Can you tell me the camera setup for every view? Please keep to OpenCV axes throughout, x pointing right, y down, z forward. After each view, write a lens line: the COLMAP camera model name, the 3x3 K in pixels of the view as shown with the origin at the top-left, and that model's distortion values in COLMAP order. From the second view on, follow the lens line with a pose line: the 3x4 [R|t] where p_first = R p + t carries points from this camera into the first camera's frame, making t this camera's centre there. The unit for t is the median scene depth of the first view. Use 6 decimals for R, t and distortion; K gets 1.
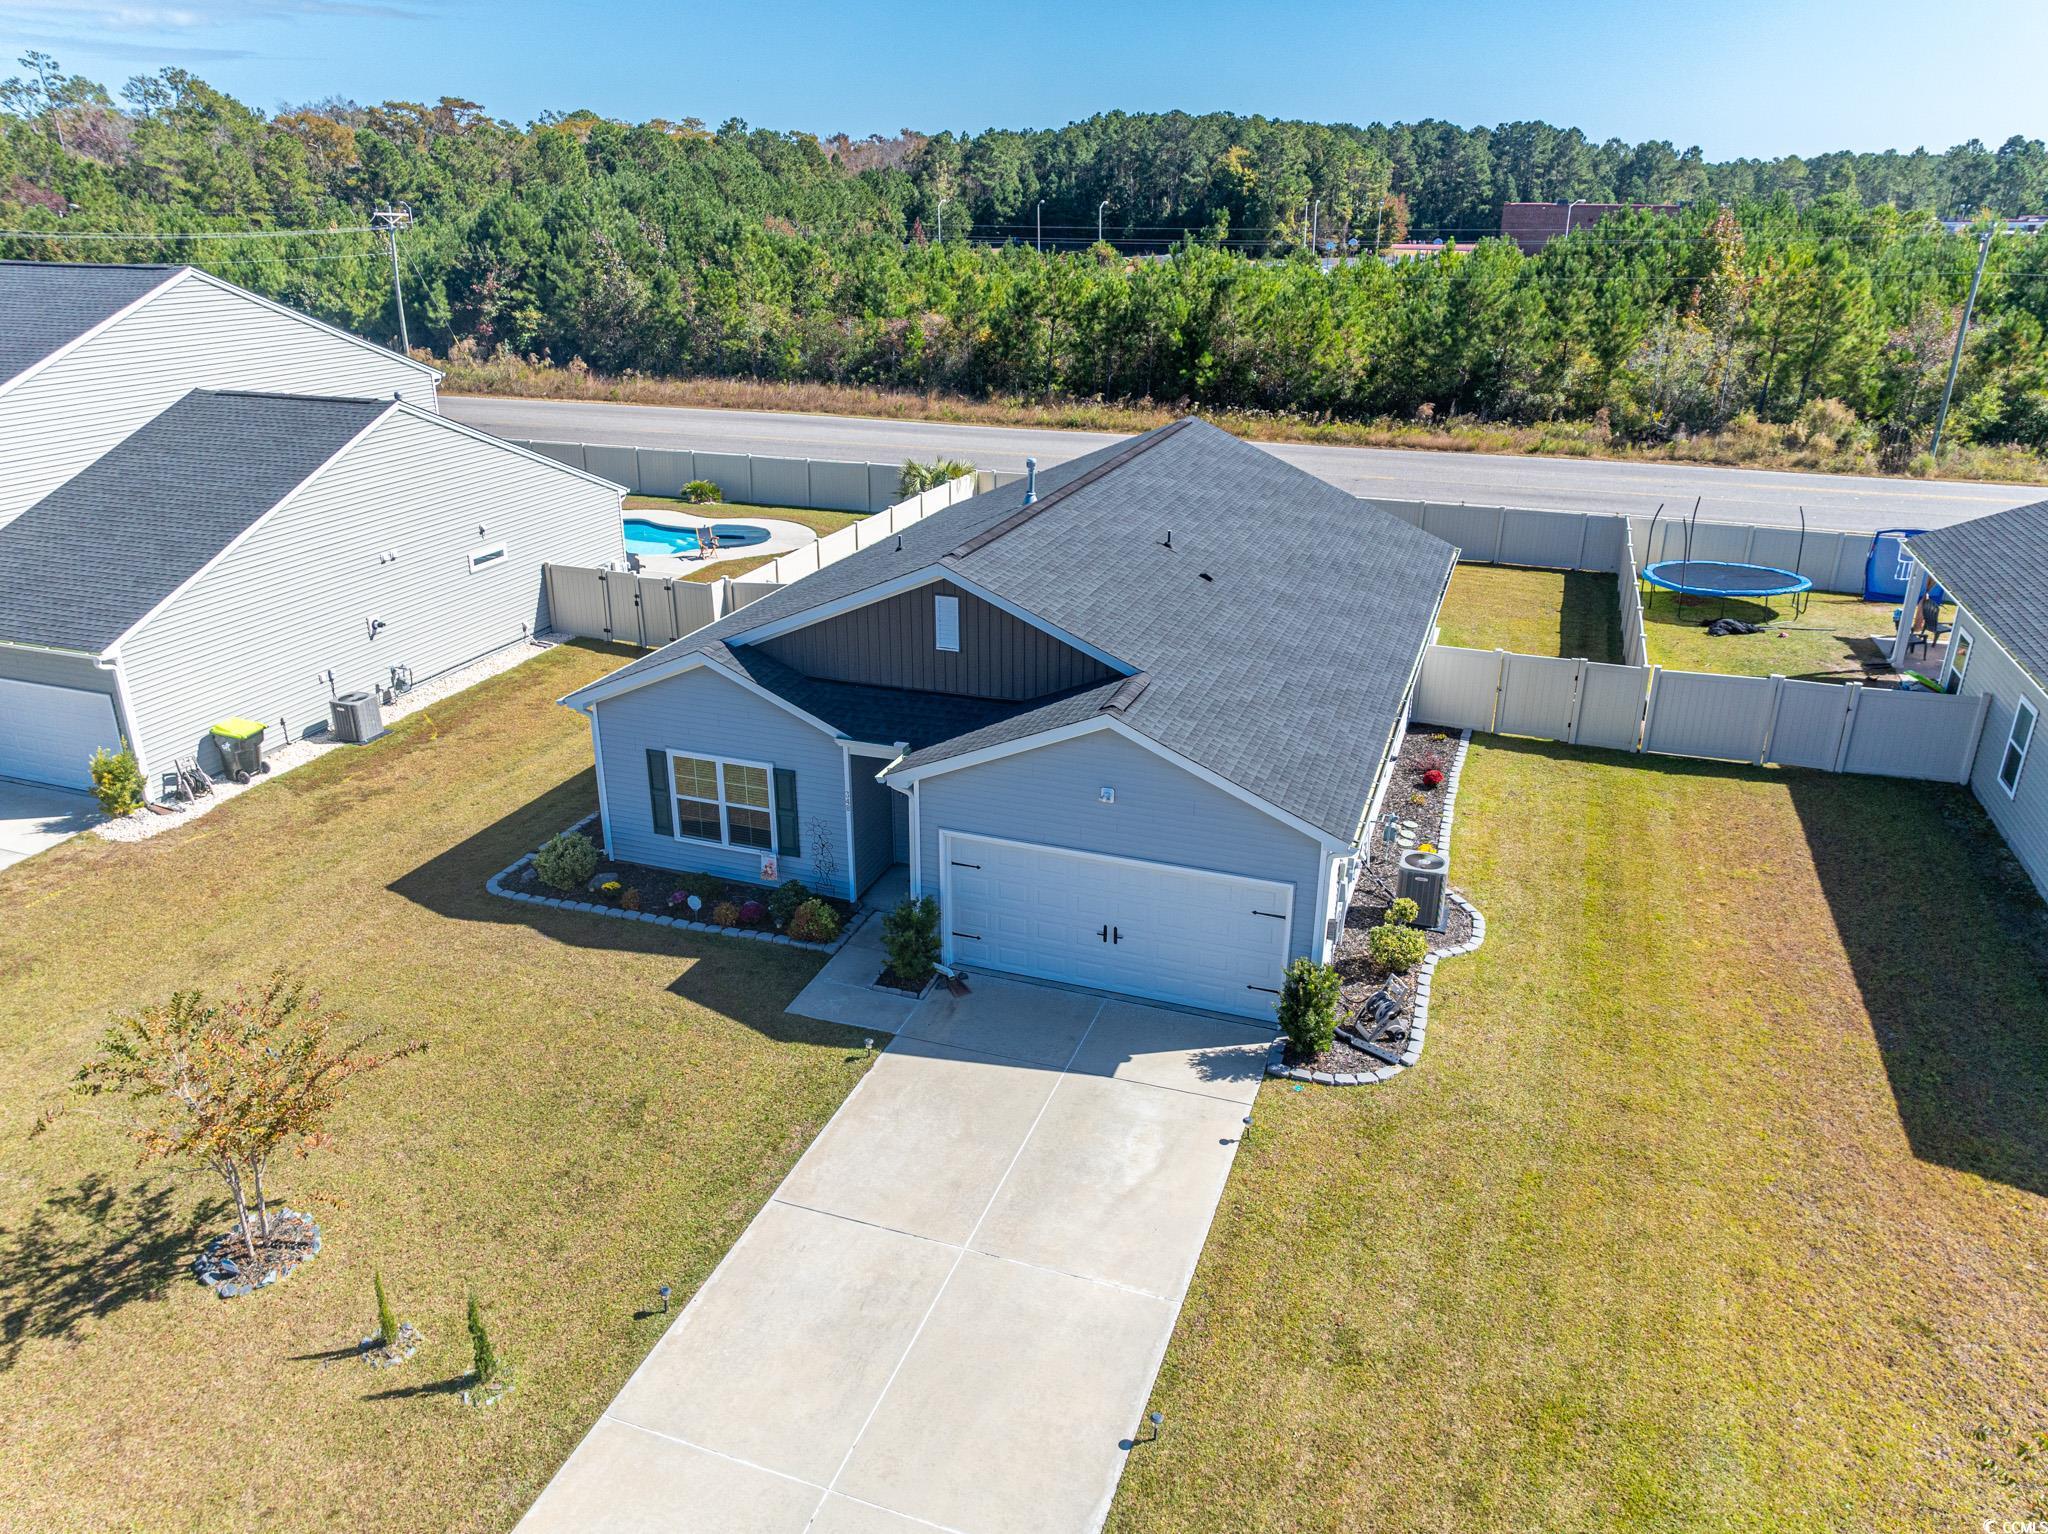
lens RADIAL K [[1436.6, 0, 1030.6], [0, 1436.6, 765.6], [0, 0, 1]] dist [-0.029073, 0.022808]
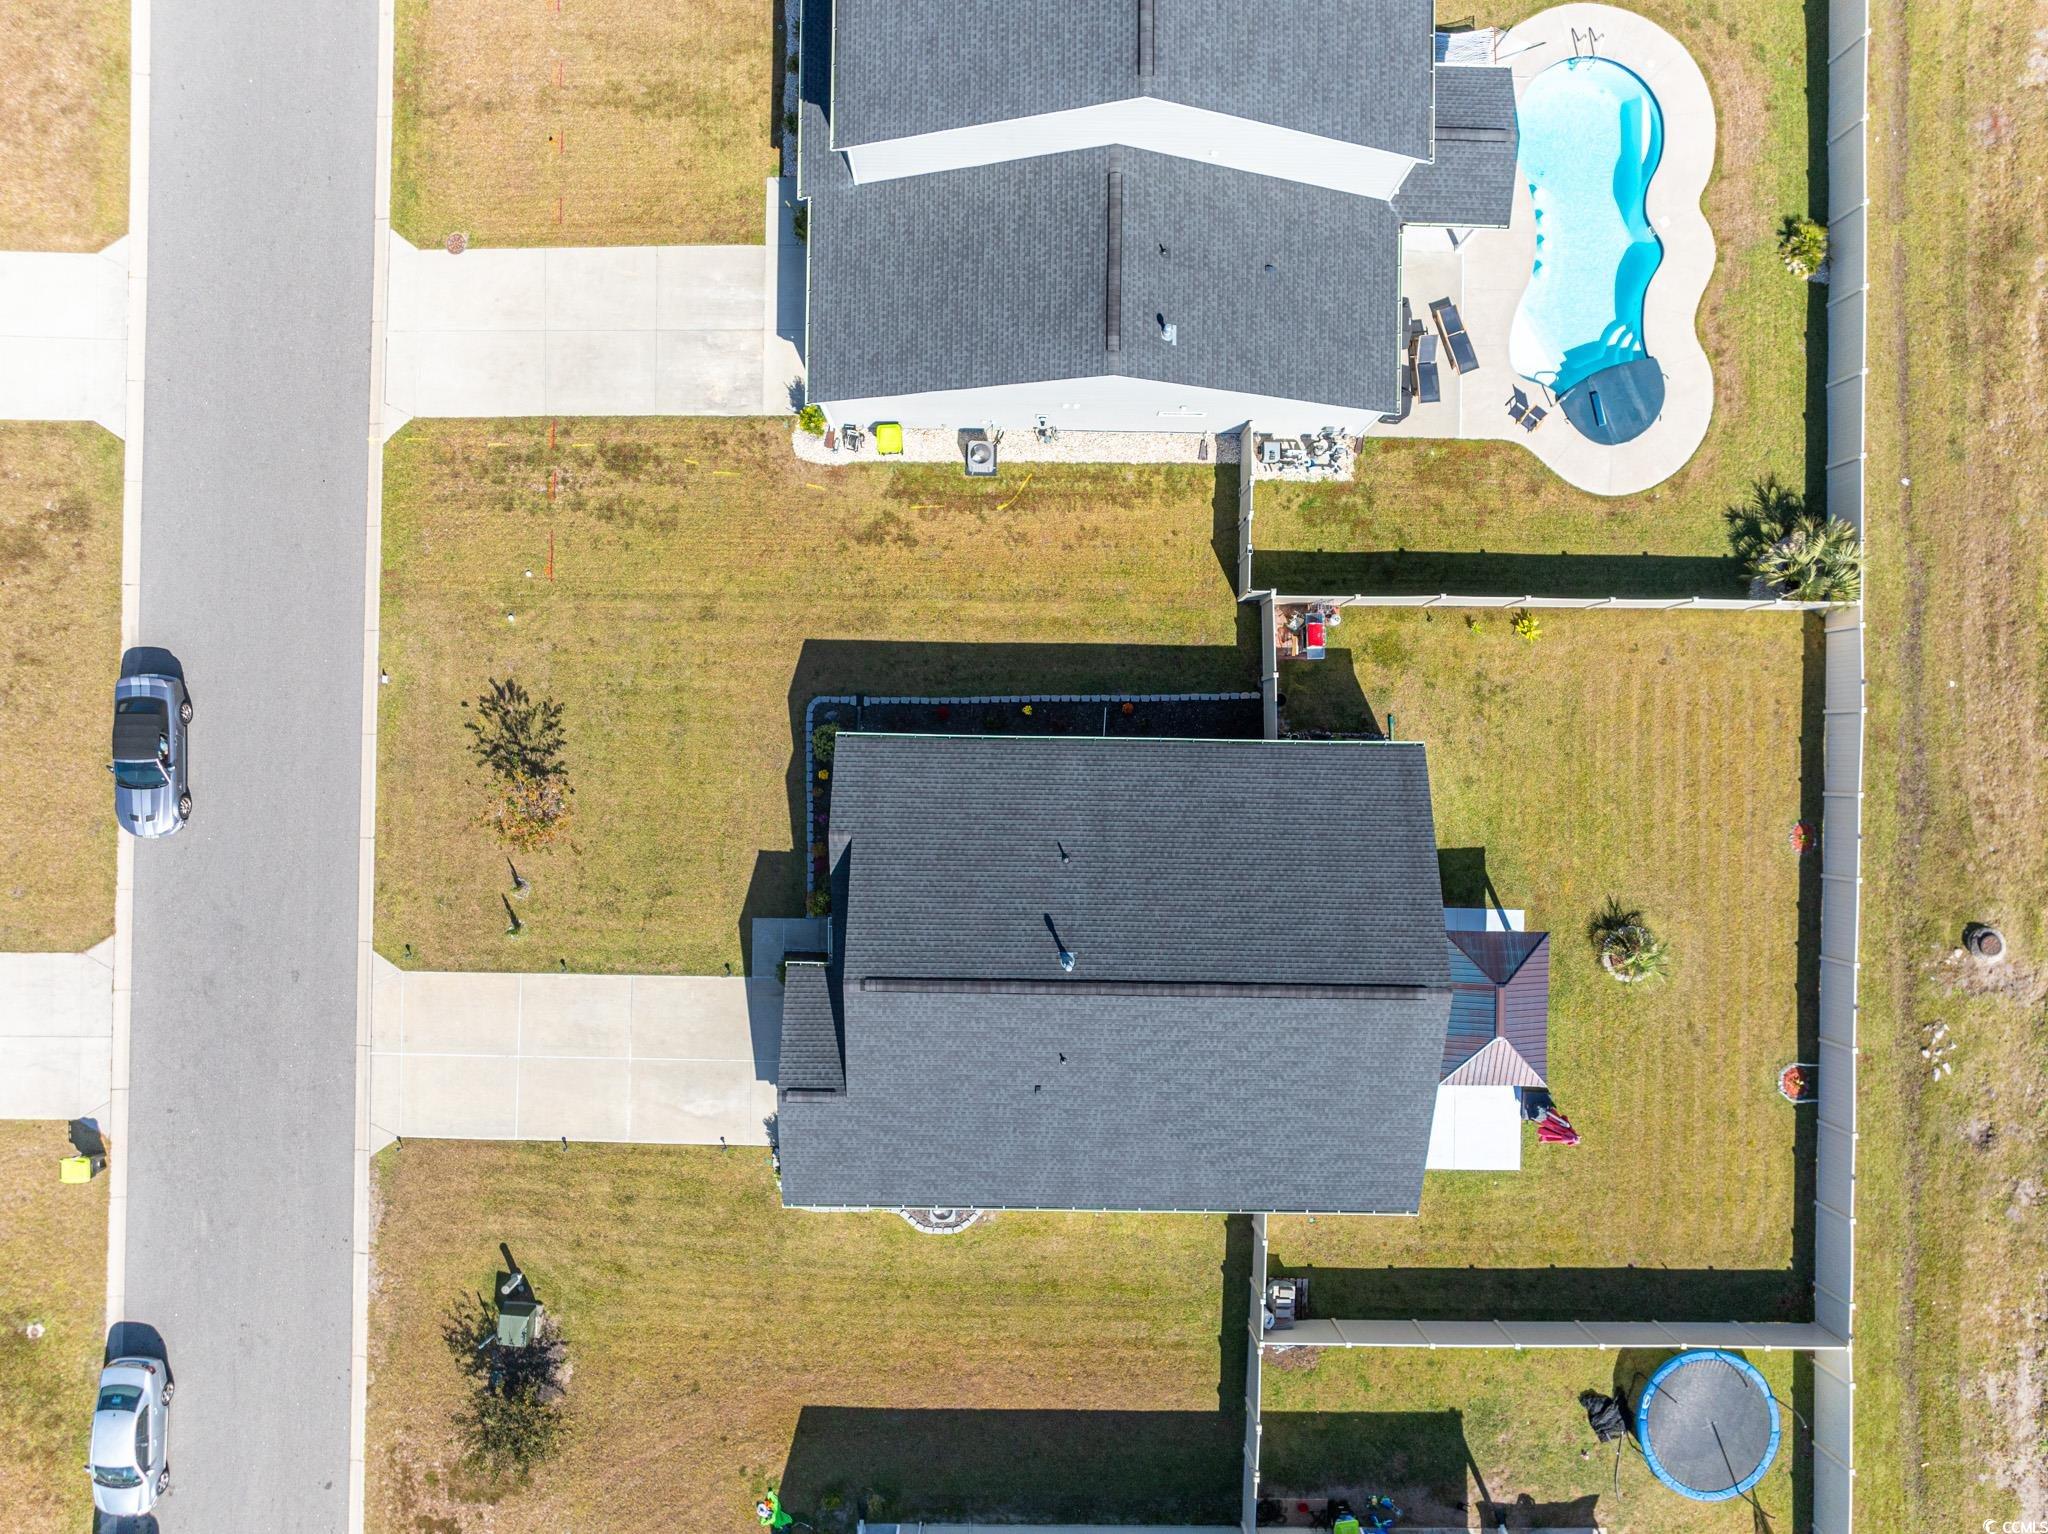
lens RADIAL K [[1436.6, 0, 1029.7], [0, 1436.6, 763.8], [0, 0, 1]] dist [-0.029073, 0.022808]
pose [[0.321765, 0.946817, -0.002360, -0.180577], [-0.369558, 0.127884, 0.920365, -1.385469], [0.871719, -0.295269, 0.391053, 0.434525]]
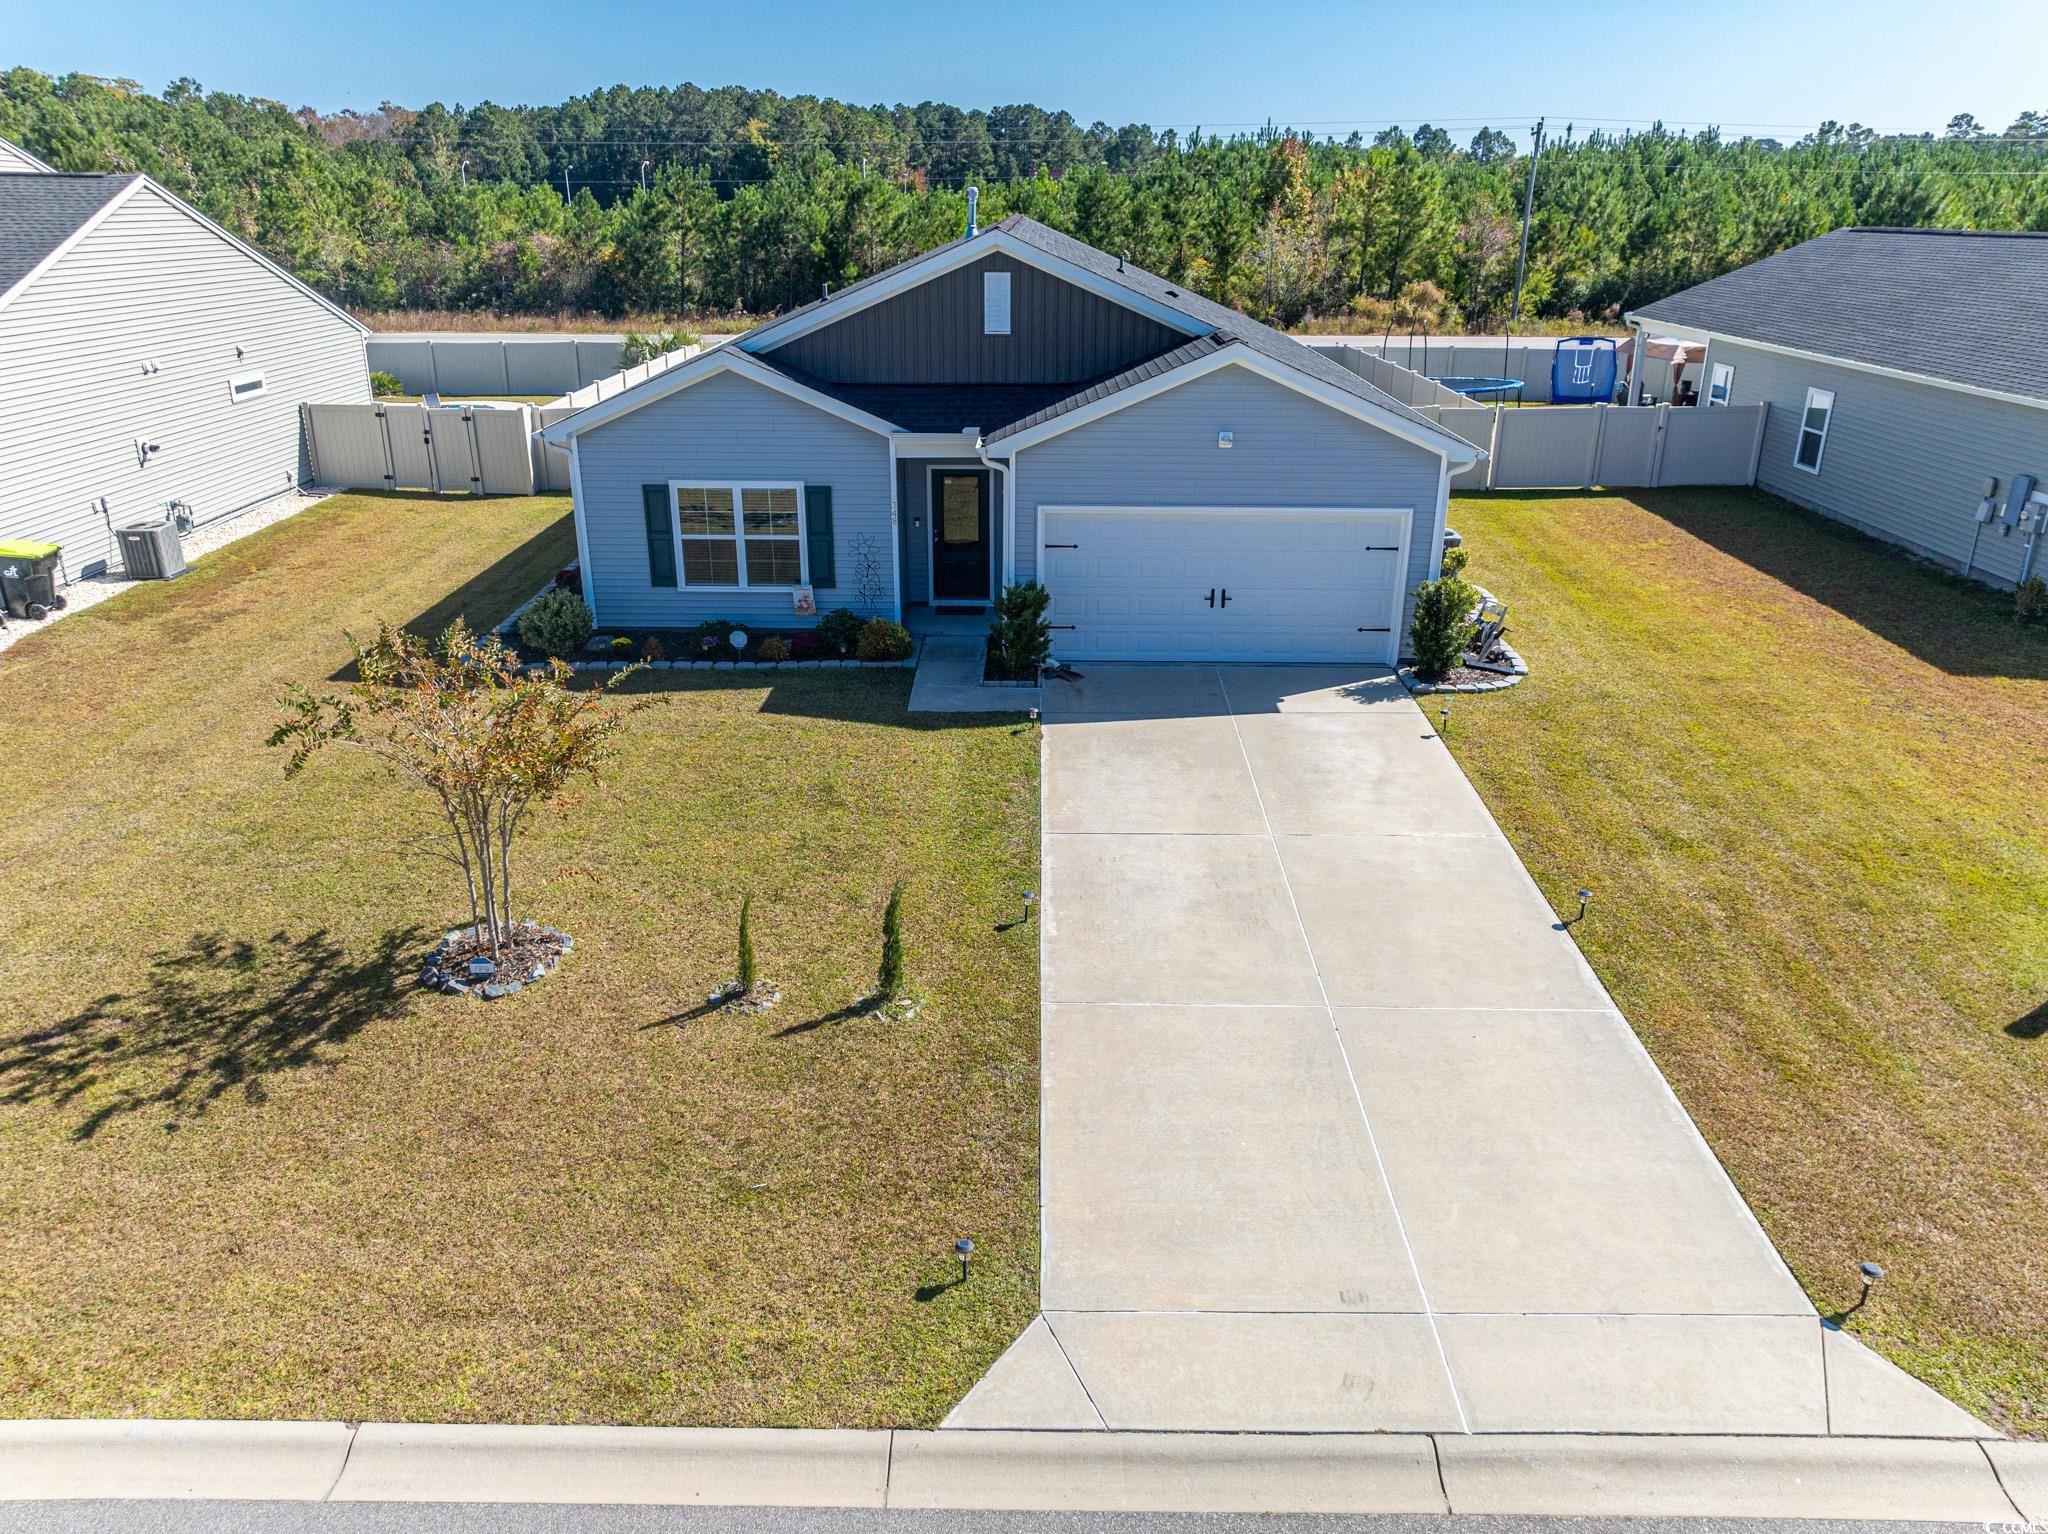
lens RADIAL K [[1436.6, 0, 1026.6], [0, 1436.6, 763.4], [0, 0, 1]] dist [-0.029073, 0.022808]
pose [[0.945392, -0.120687, 0.302769, -0.275923], [0.121352, 0.992469, 0.016688, 0.143721], [-0.302503, 0.020965, 0.952918, 0.074844]]
